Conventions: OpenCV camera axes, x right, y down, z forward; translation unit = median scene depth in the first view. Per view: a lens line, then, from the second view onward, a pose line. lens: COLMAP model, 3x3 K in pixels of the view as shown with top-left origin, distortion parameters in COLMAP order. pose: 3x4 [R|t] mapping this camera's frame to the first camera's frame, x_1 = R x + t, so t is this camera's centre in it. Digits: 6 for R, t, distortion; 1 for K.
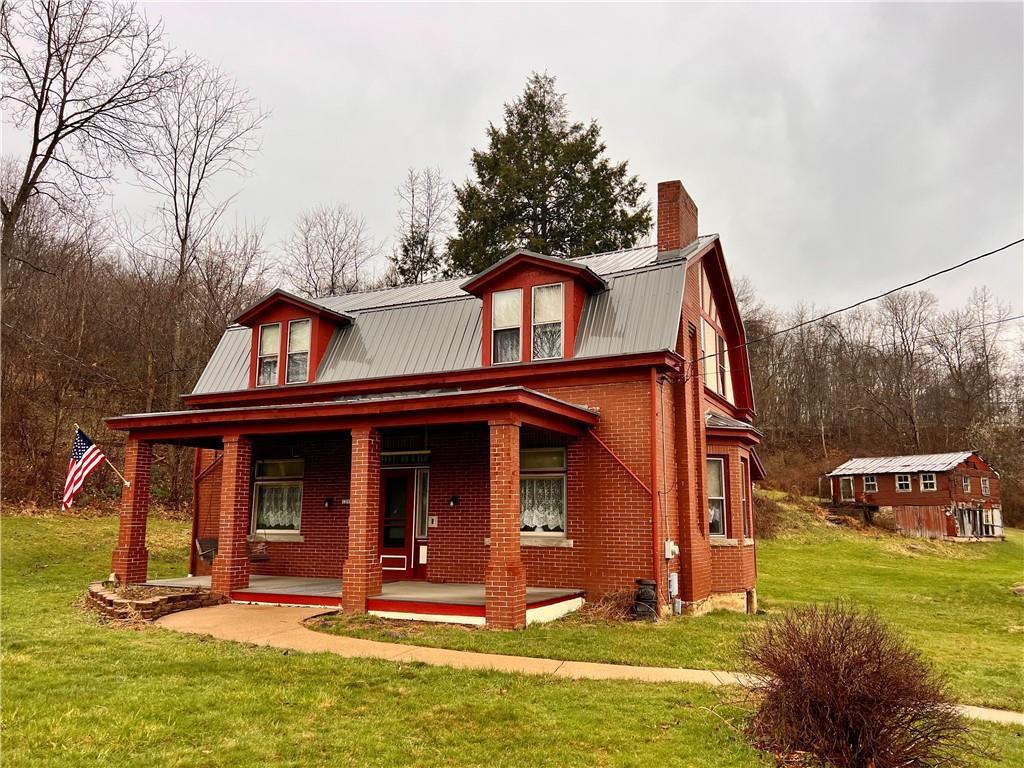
lens RADIAL K [[773.1, 0, 513.3], [0, 773.1, 387.7], [0, 0, 1]] dist [0.051114, -0.054175]
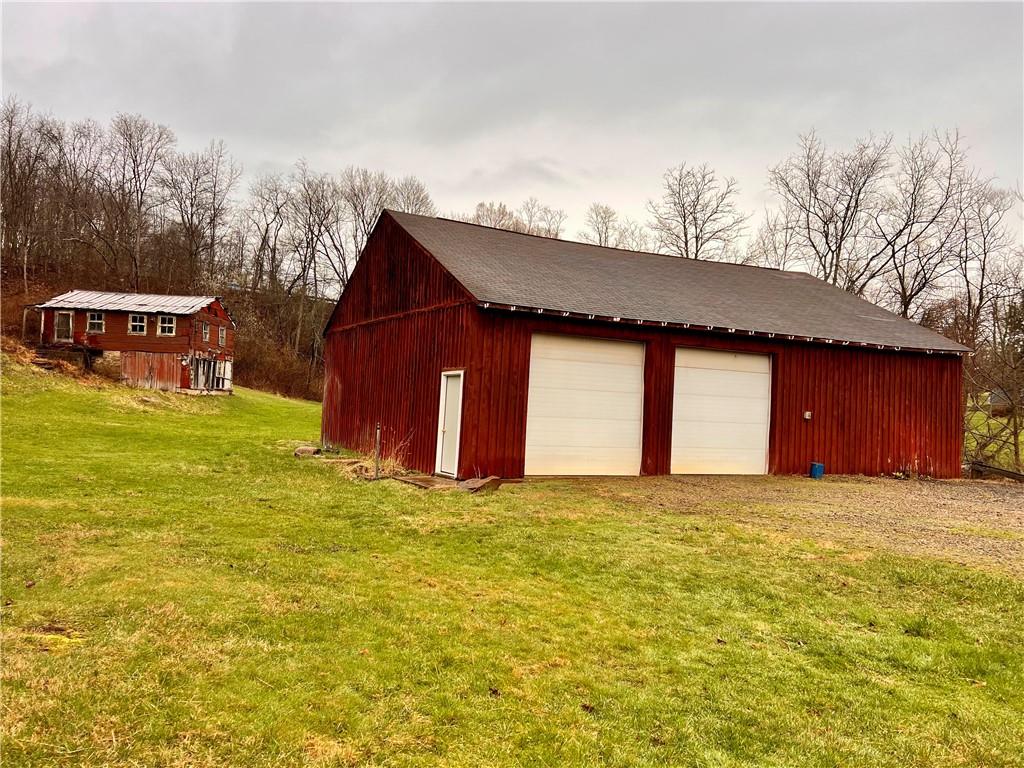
lens RADIAL K [[773.1, 0, 509.6], [0, 773.1, 383.0], [0, 0, 1]] dist [0.051114, -0.054175]
pose [[0.580866, 0.030685, 0.813421, 0.081475], [-0.173007, 0.981112, 0.086534, 0.061322], [-0.795402, -0.190992, 0.575203, 0.280750]]
